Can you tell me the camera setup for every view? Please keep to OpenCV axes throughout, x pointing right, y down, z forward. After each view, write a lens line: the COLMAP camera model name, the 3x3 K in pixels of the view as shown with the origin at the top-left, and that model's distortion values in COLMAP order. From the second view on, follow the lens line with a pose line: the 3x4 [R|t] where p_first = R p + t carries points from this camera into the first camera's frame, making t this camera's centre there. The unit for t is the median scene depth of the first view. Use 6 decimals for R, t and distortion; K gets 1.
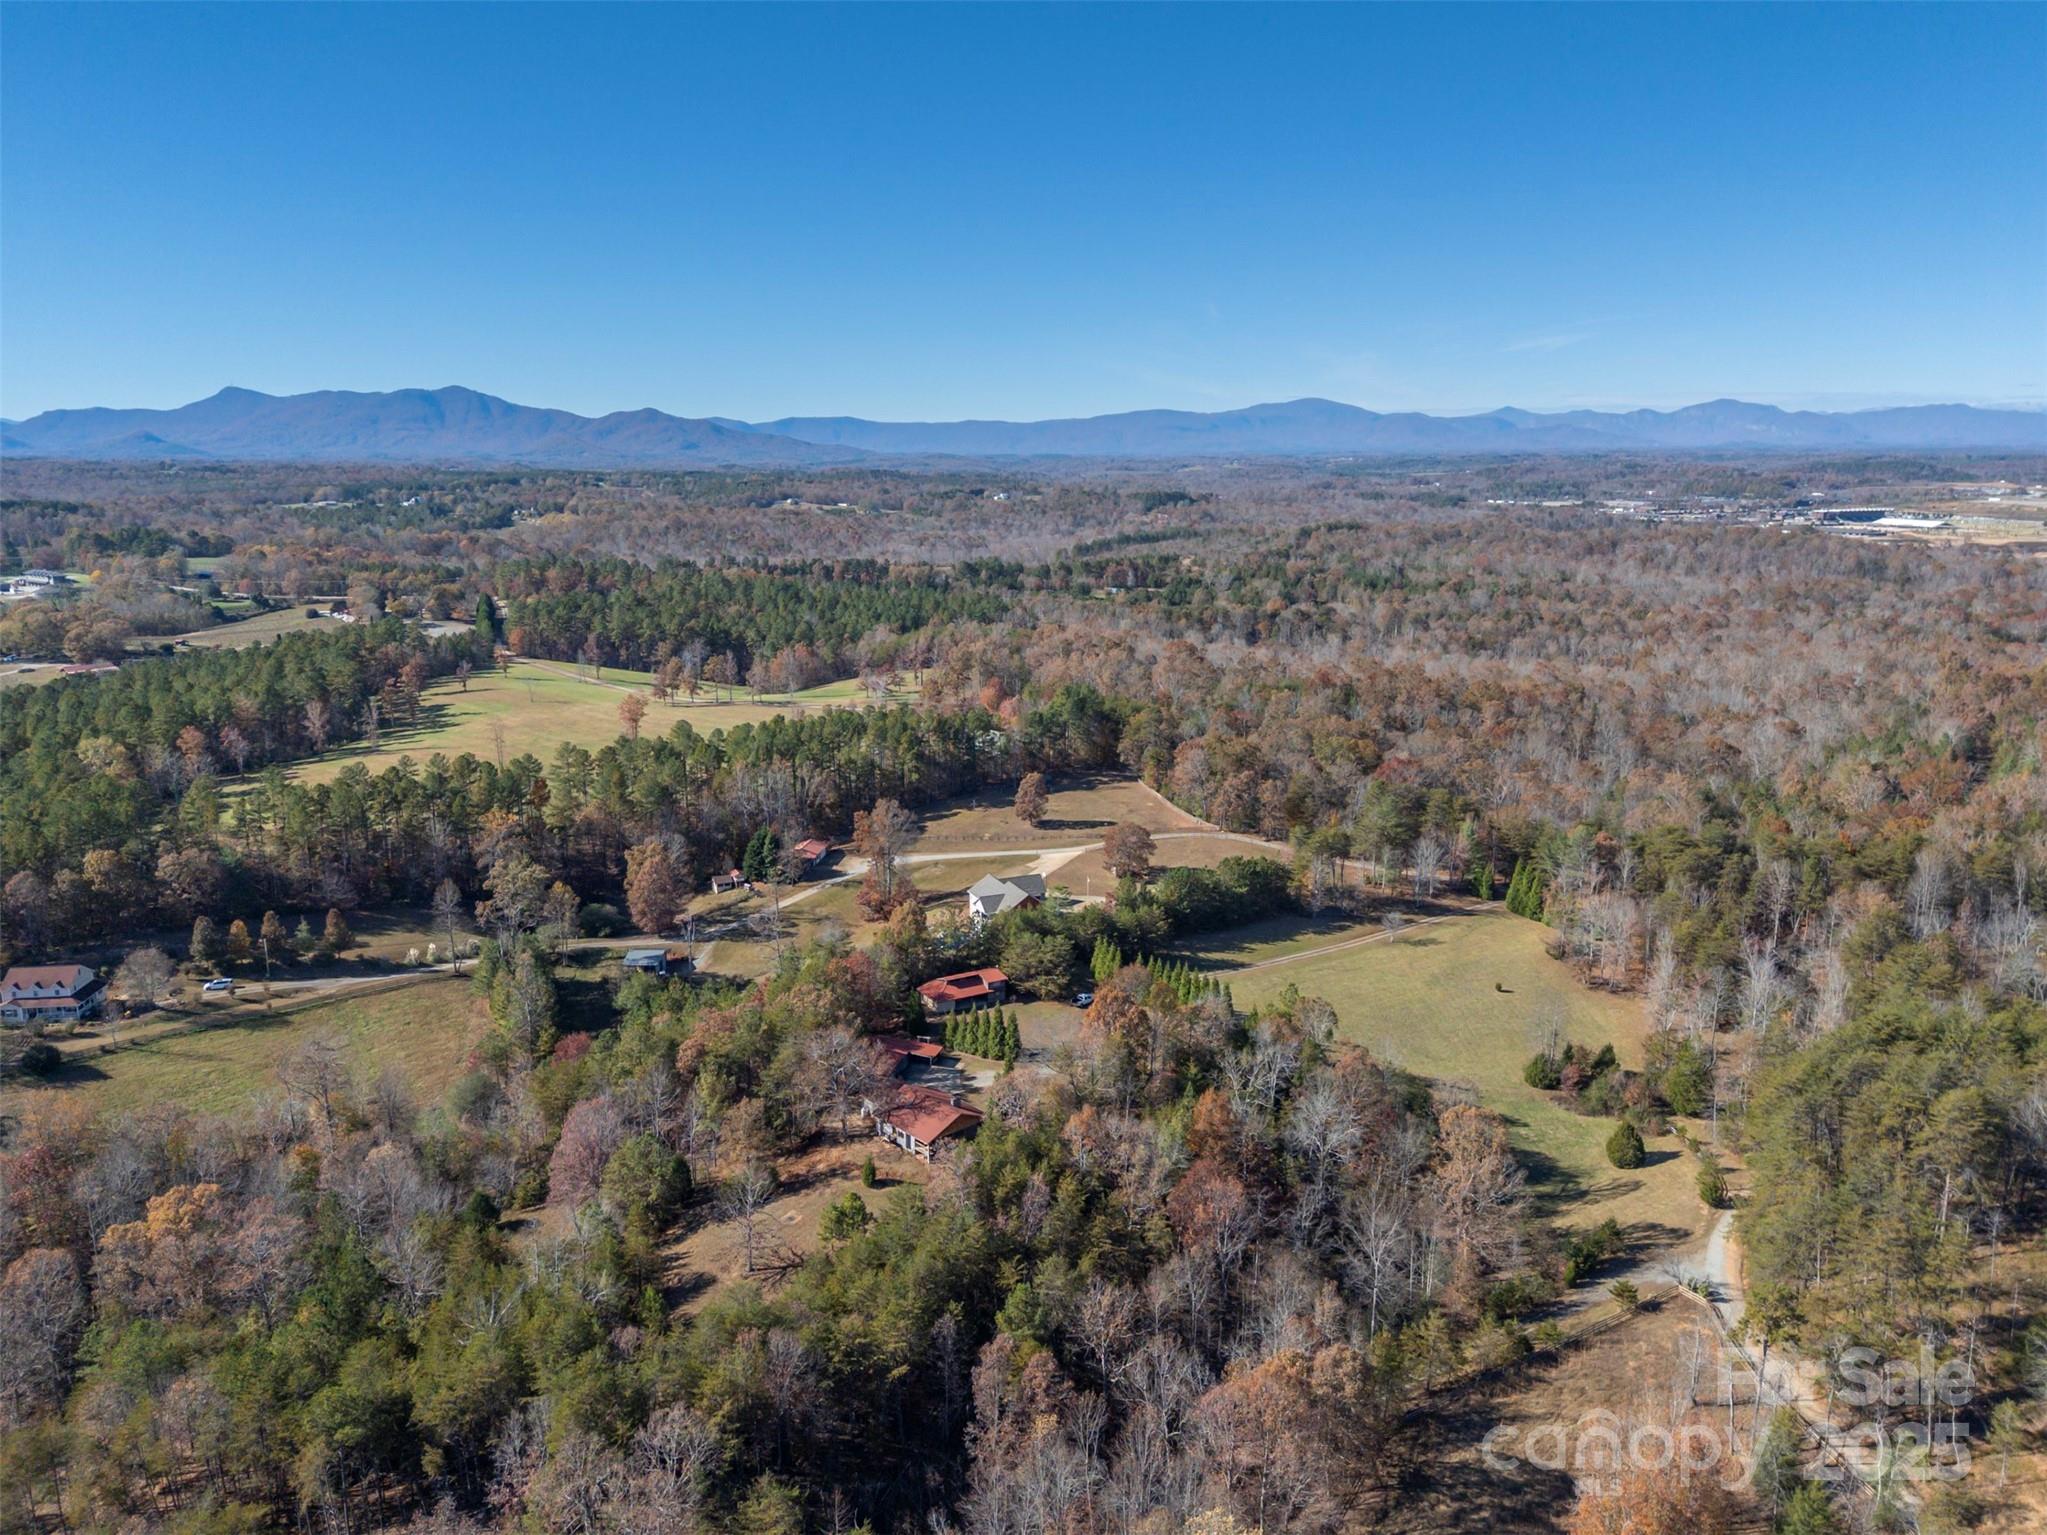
lens RADIAL K [[1470.9, 0, 1026.5], [0, 1470.9, 753.0], [0, 0, 1]] dist [0.068923, -0.040398]
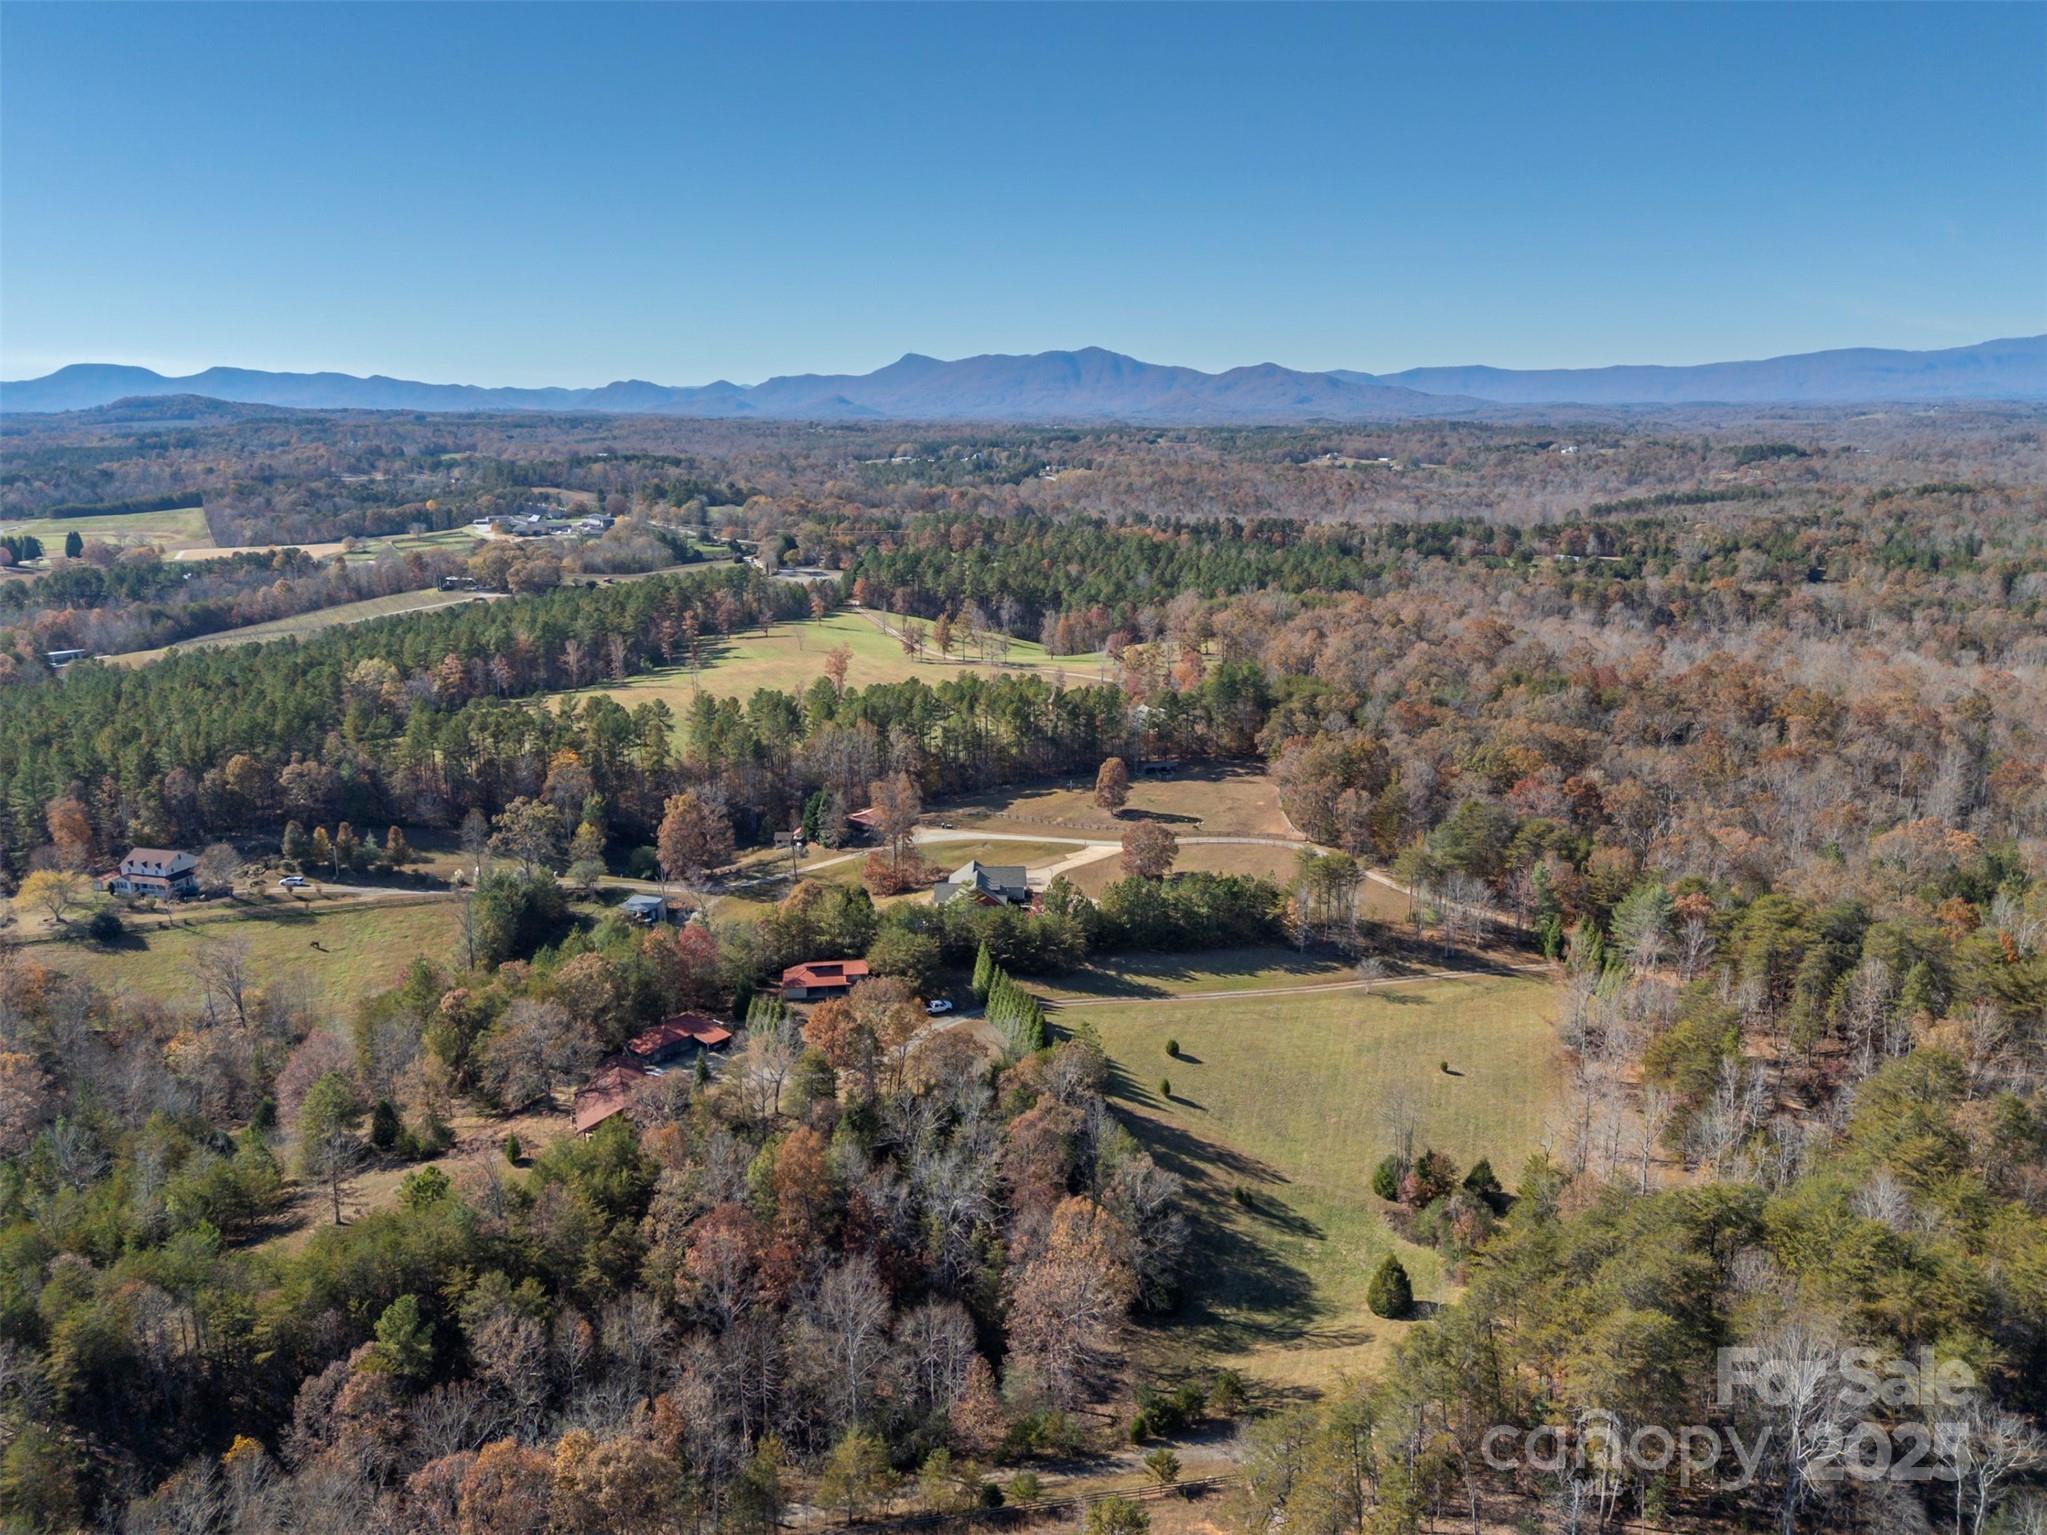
lens RADIAL K [[1470.9, 0, 1028.3], [0, 1470.9, 774.7], [0, 0, 1]] dist [0.068923, -0.040398]
pose [[0.920462, 0.088585, -0.380661, 0.366523], [-0.071933, 0.995734, 0.057784, -0.029837], [0.384156, -0.025806, 0.922908, 0.148019]]
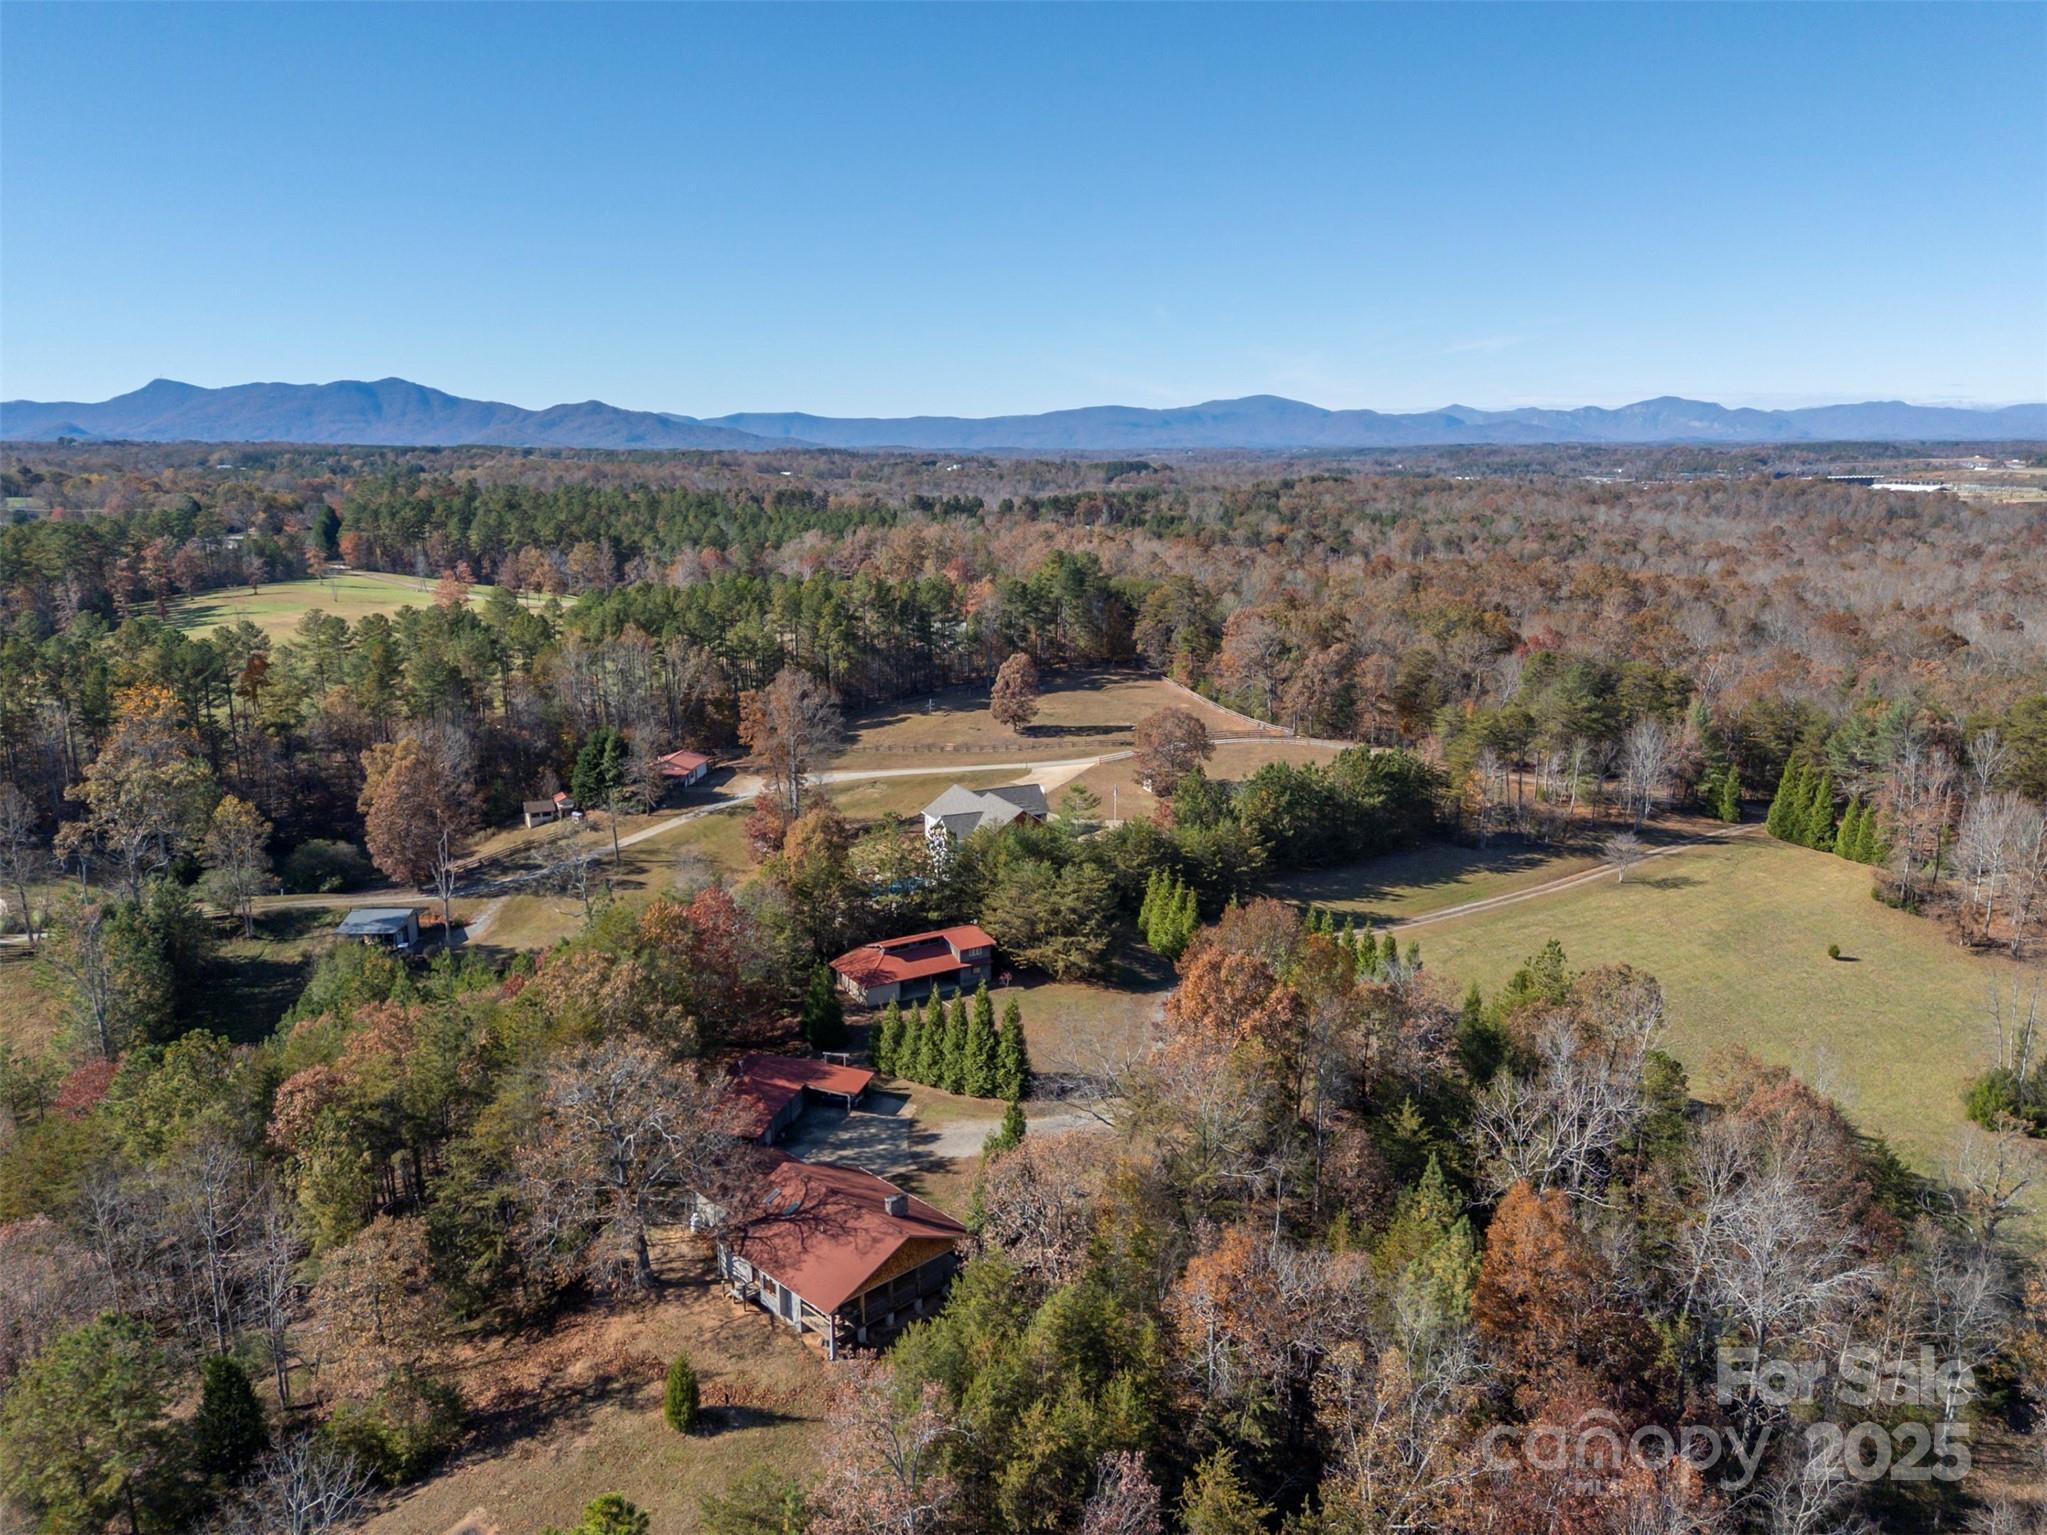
lens RADIAL K [[1470.9, 0, 1027.8], [0, 1470.9, 777.9], [0, 0, 1]] dist [0.068923, -0.040398]
pose [[0.999468, -0.006867, 0.031868, -0.015146], [0.006278, 0.999809, 0.018529, 0.069473], [-0.031989, -0.018319, 0.999320, 0.384900]]
